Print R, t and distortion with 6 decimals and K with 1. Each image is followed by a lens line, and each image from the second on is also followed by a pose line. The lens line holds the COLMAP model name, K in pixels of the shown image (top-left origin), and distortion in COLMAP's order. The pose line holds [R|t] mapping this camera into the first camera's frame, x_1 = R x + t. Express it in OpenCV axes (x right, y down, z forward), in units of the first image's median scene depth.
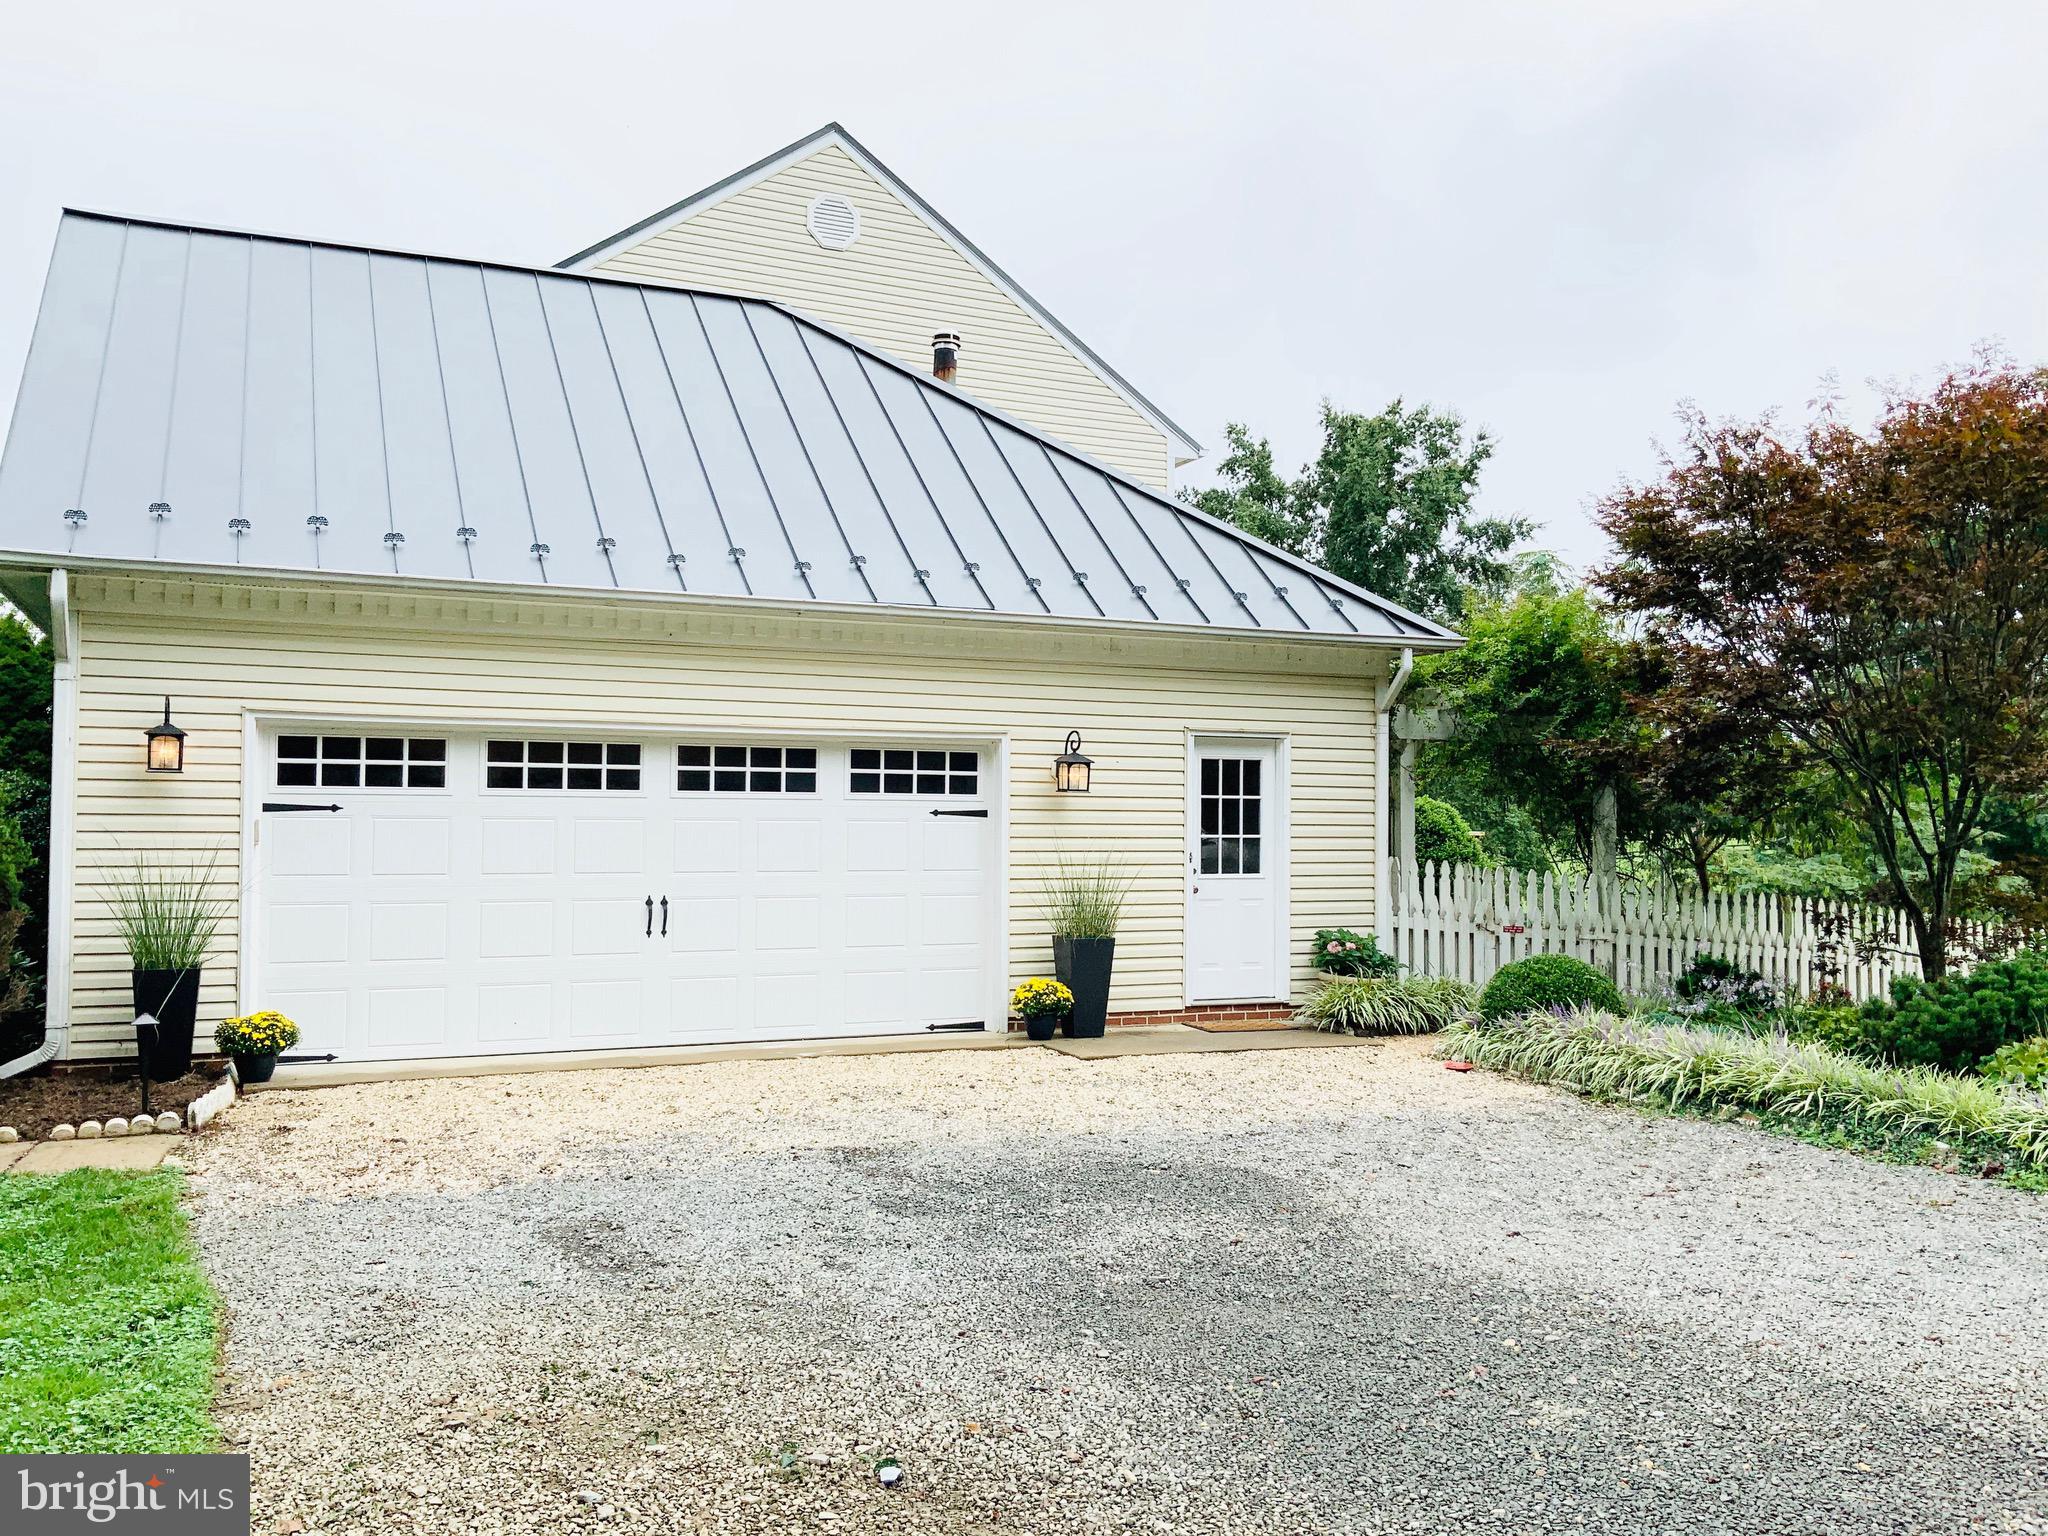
lens RADIAL K [[1683.9, 0, 1024.0], [0, 1683.9, 768.0], [0, 0, 1]] dist [0.093037, -0.204080]
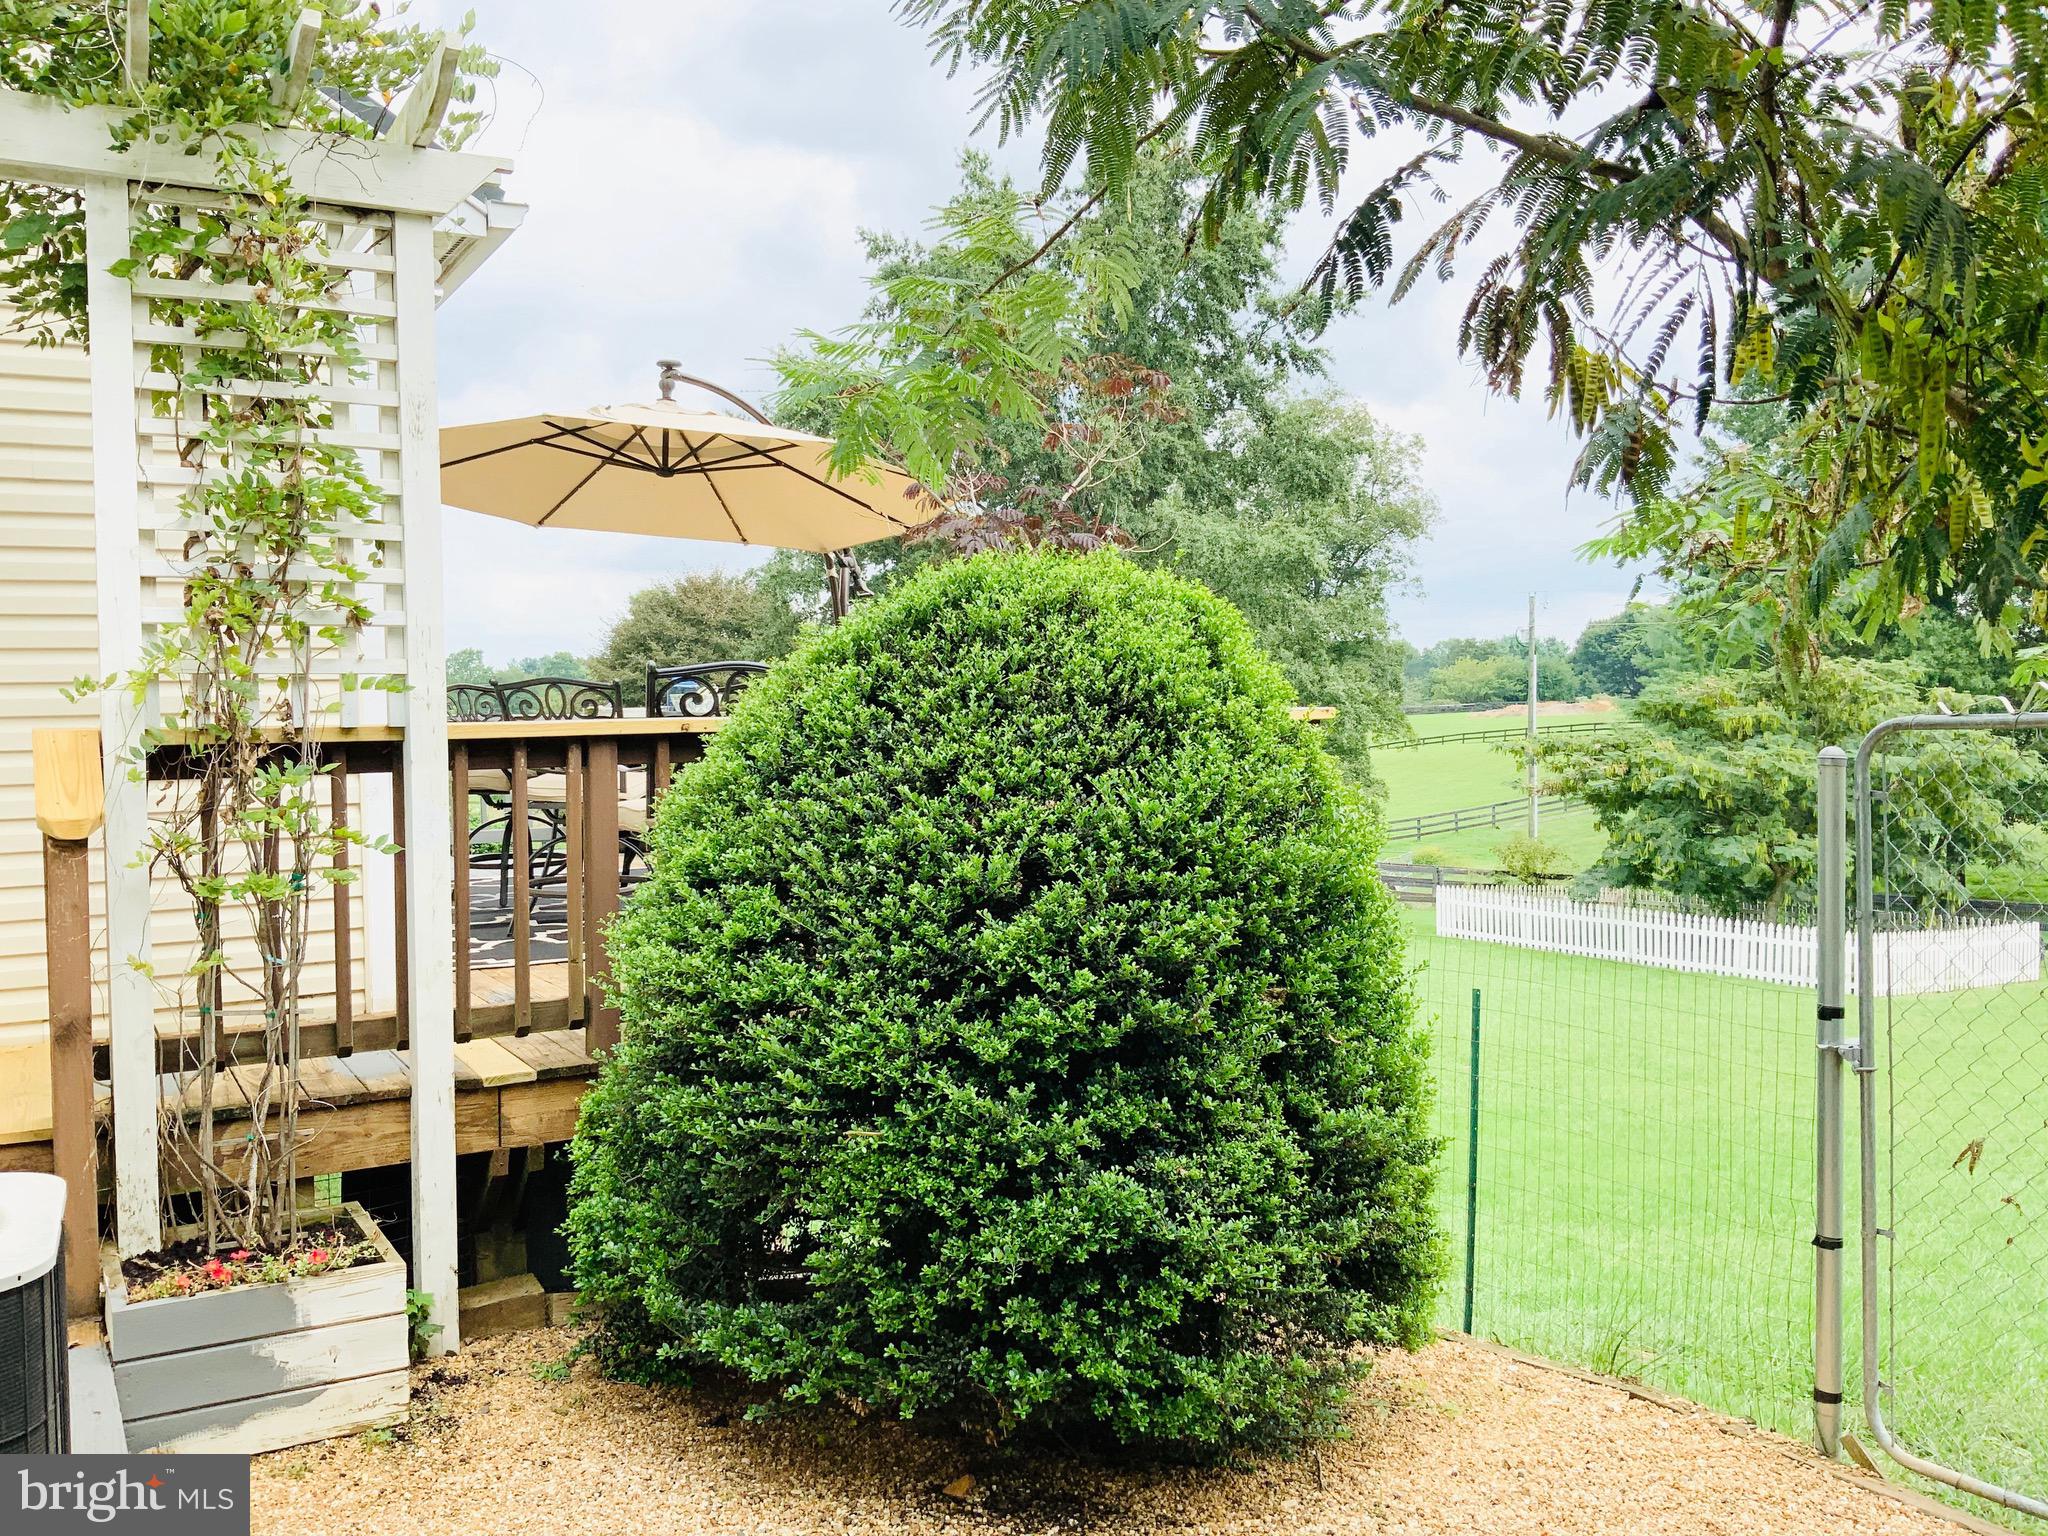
lens RADIAL K [[1683.9, 0, 1024.0], [0, 1683.9, 768.0], [0, 0, 1]] dist [0.093037, -0.204080]
pose [[0.993742, -0.023913, 0.109110, 0.072745], [0.017284, 0.997970, 0.061303, 0.011552], [-0.110355, -0.059034, 0.992138, 0.279110]]
